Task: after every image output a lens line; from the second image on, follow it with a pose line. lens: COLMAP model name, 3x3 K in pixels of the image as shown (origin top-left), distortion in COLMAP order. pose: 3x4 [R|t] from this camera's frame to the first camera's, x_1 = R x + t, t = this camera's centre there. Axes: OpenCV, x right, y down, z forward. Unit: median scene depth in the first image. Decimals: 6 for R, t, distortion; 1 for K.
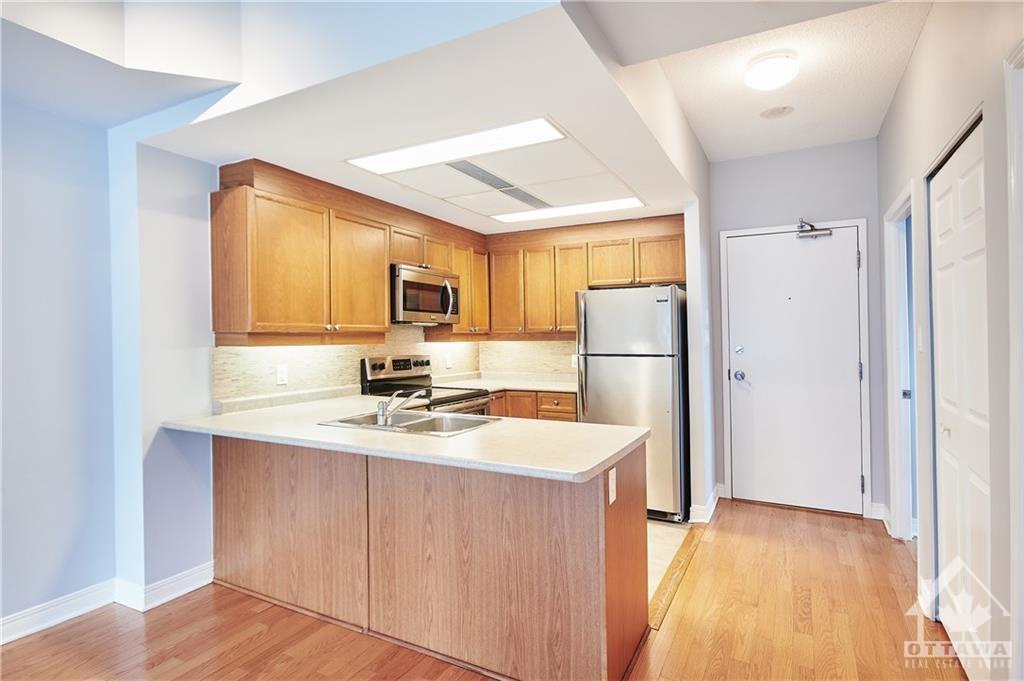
lens RADIAL K [[530.6, 0, 512.0], [0, 530.6, 340.5], [0, 0, 1]] dist [-0.000374, -0.000257]
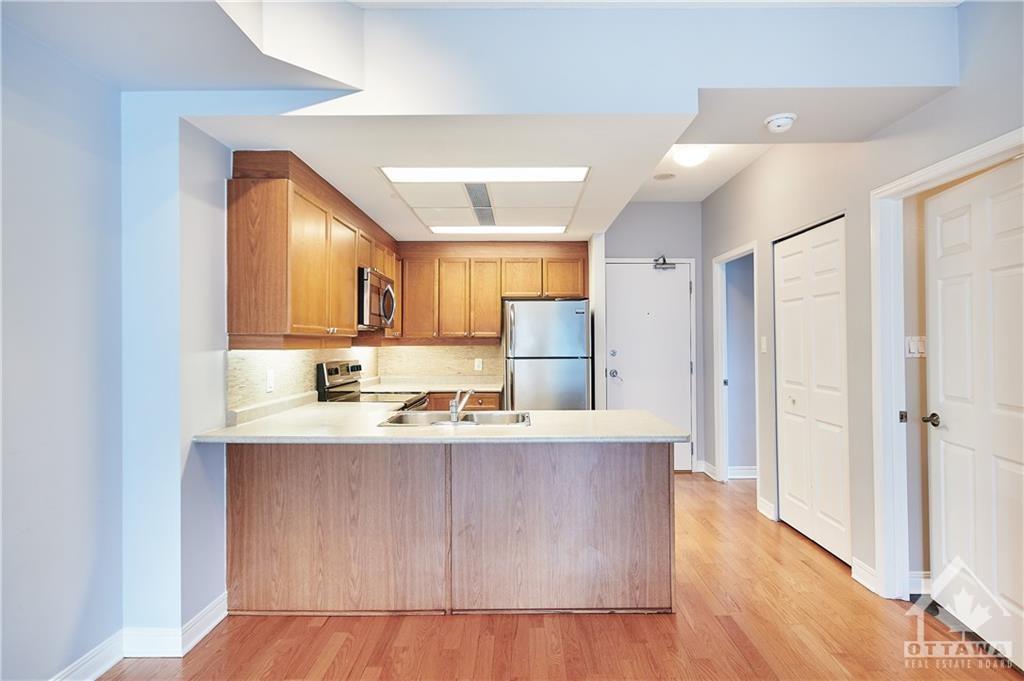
lens RADIAL K [[538.7, 0, 535.2], [0, 538.7, 335.9], [0, 0, 1]] dist [-0.024551, 0.000013]
pose [[0.869653, 0.009278, 0.493576, -0.480283], [0.001542, 0.999767, -0.021512, 0.006449], [-0.493661, 0.019469, 0.869437, -0.032481]]
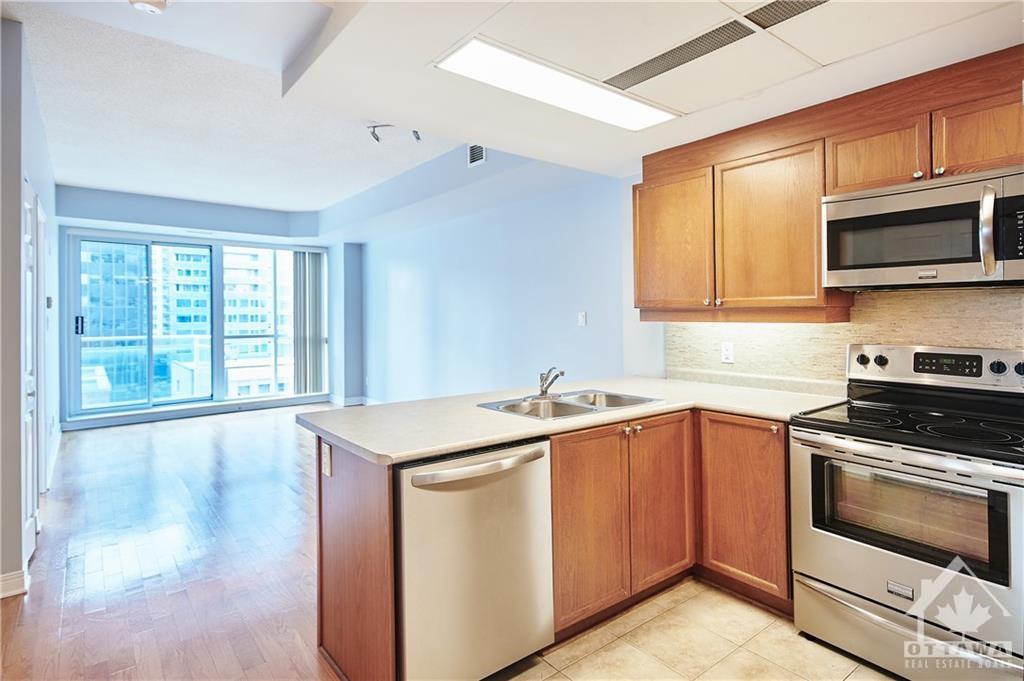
lens RADIAL K [[548.6, 0, 528.9], [0, 548.6, 311.2], [0, 0, 1]] dist [0.043746, 0.000558]
pose [[-0.383100, 0.011846, -0.923631, 0.584974], [0.008696, 0.999920, 0.009218, -0.019952], [0.923666, -0.004500, -0.383172, 1.024807]]
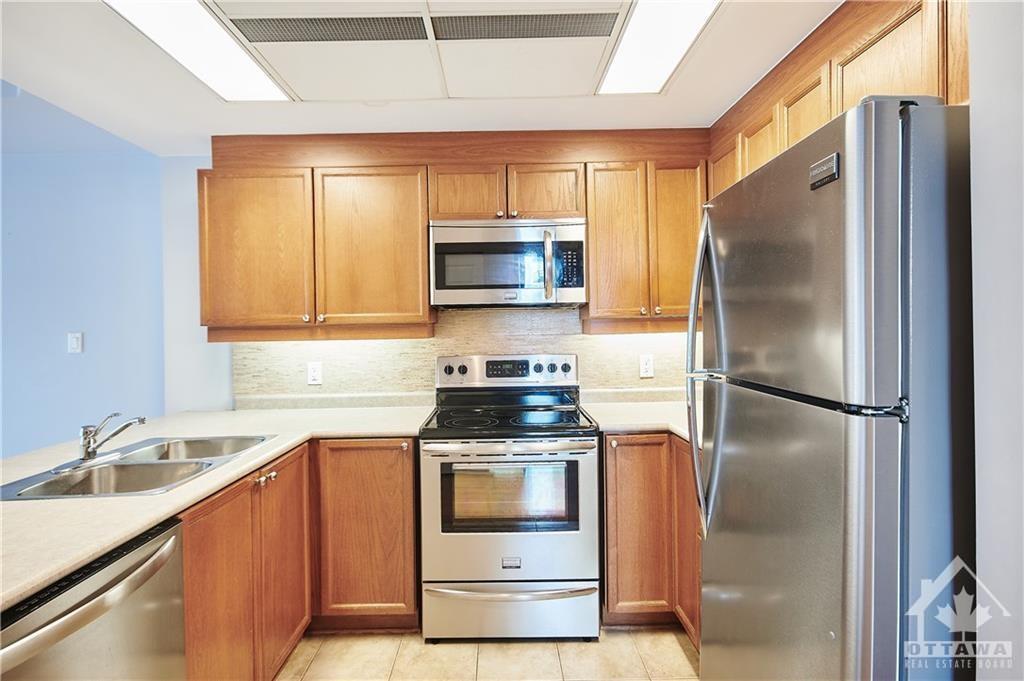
lens RADIAL K [[545.3, 0, 494.5], [0, 545.3, 325.0], [0, 0, 1]] dist [0.044124, -0.000362]
pose [[0.460583, 0.002174, -0.887614, 0.484264], [0.008612, 0.999939, 0.006918, -0.017476], [0.887575, -0.010831, 0.460536, 0.829454]]
